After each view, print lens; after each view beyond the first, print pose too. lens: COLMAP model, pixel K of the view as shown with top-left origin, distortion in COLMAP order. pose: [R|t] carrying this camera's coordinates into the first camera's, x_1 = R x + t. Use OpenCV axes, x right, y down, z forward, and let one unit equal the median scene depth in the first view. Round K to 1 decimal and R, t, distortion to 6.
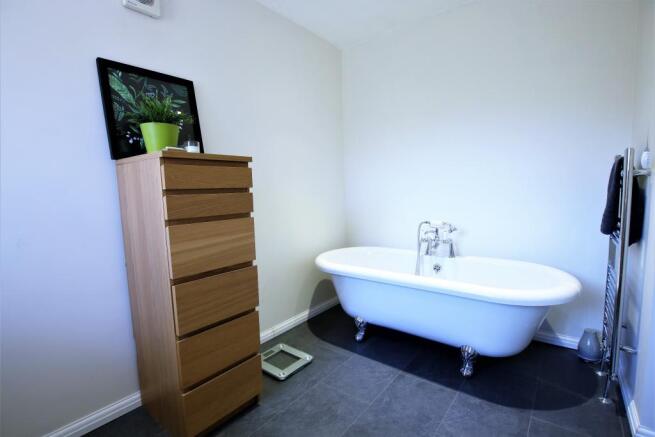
lens RADIAL K [[309.8, 0, 327.4], [0, 309.8, 216.0], [0, 0, 1]] dist [-0.021489, 0.001743]
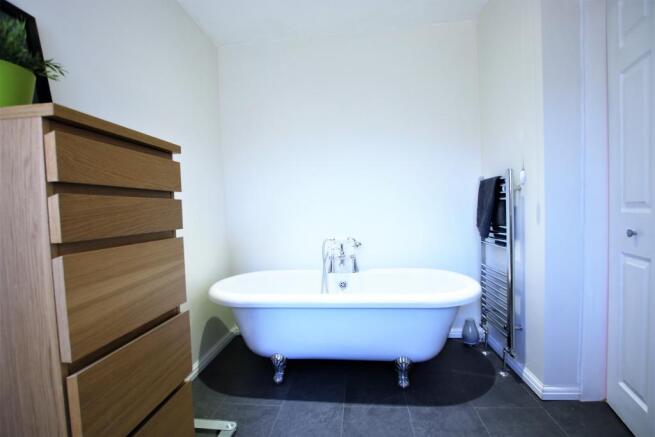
lens RADIAL K [[309.8, 0, 326.4], [0, 309.8, 220.4], [0, 0, 1]] dist [-0.021489, 0.001743]
pose [[0.851533, -0.018859, 0.523962, -0.280355], [0.053434, 0.997271, -0.050945, 0.016583], [-0.521572, 0.071379, 0.850217, 0.245647]]
